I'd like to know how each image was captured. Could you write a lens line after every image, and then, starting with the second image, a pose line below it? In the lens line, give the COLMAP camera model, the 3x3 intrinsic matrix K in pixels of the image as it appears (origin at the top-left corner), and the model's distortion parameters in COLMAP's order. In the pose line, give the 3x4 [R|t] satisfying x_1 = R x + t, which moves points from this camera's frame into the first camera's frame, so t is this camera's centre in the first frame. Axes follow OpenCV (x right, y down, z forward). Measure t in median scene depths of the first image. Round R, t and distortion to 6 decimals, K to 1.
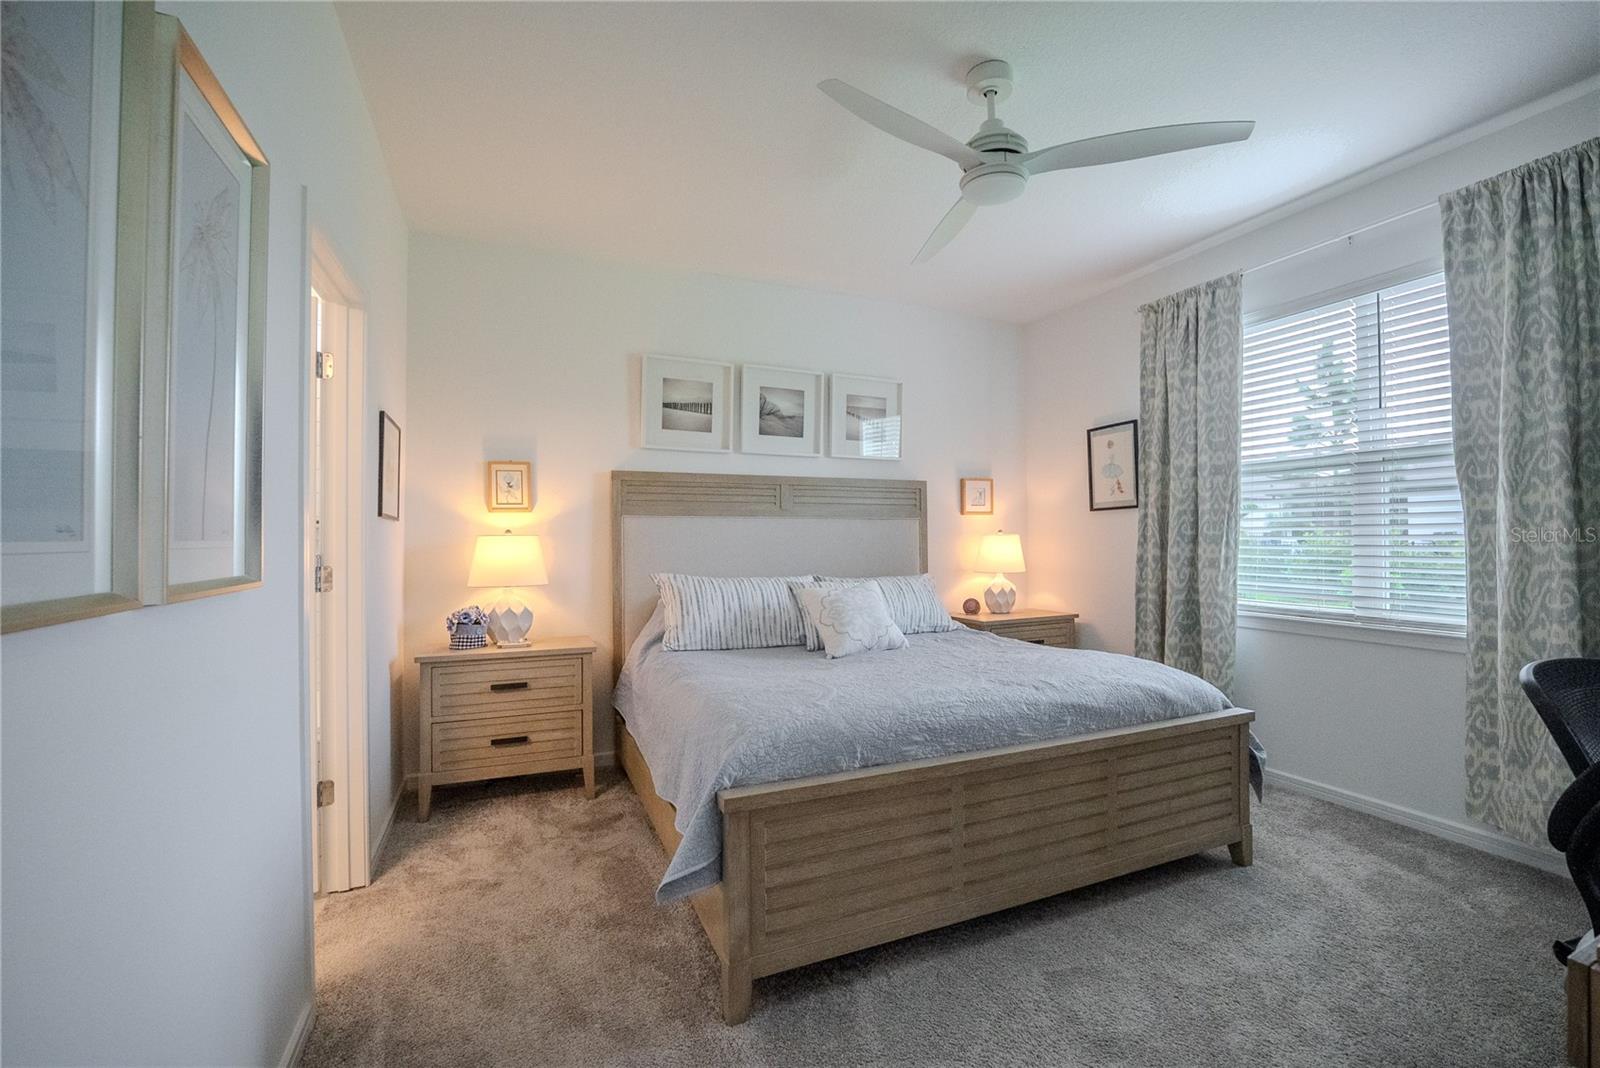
lens RADIAL K [[659.3, 0, 800.2], [0, 659.3, 538.6], [0, 0, 1]] dist [-0.029452, 0.003447]
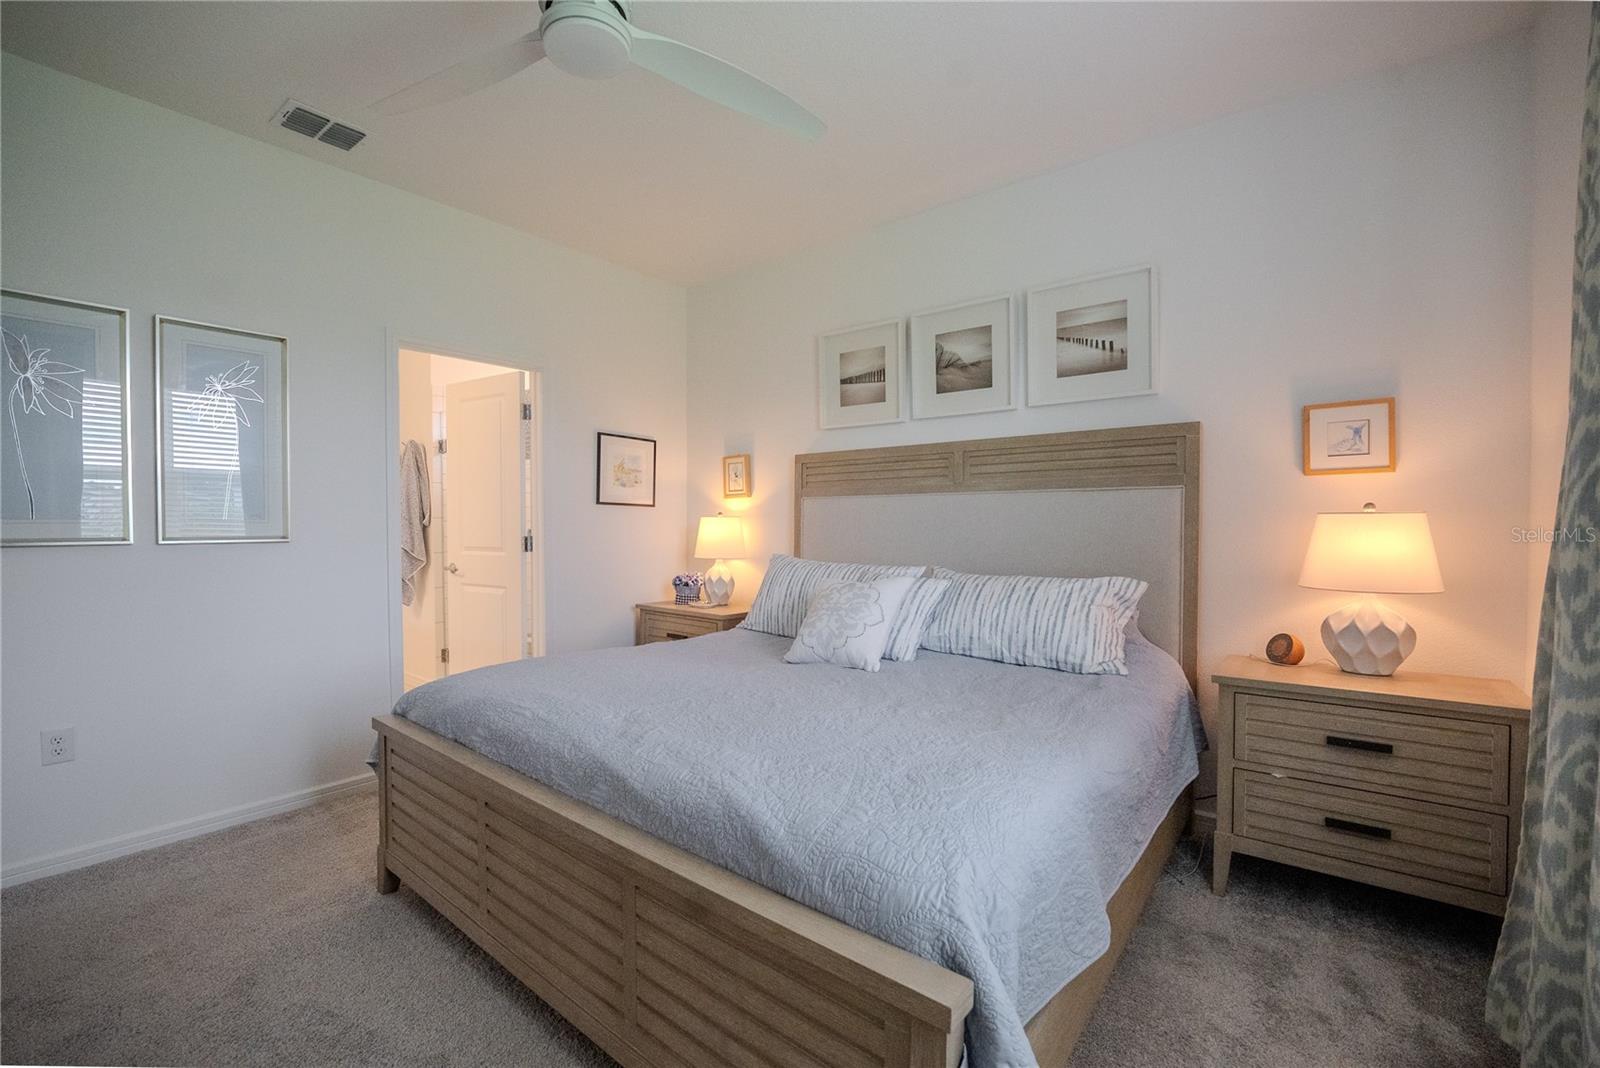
lens RADIAL K [[659.3, 0, 800.2], [0, 659.3, 538.6], [0, 0, 1]] dist [-0.029452, 0.003447]
pose [[0.483200, 0.025995, -0.875124, 0.596848], [0.000834, 0.999545, 0.030151, -0.001311], [0.875510, -0.015299, 0.482959, 0.459831]]
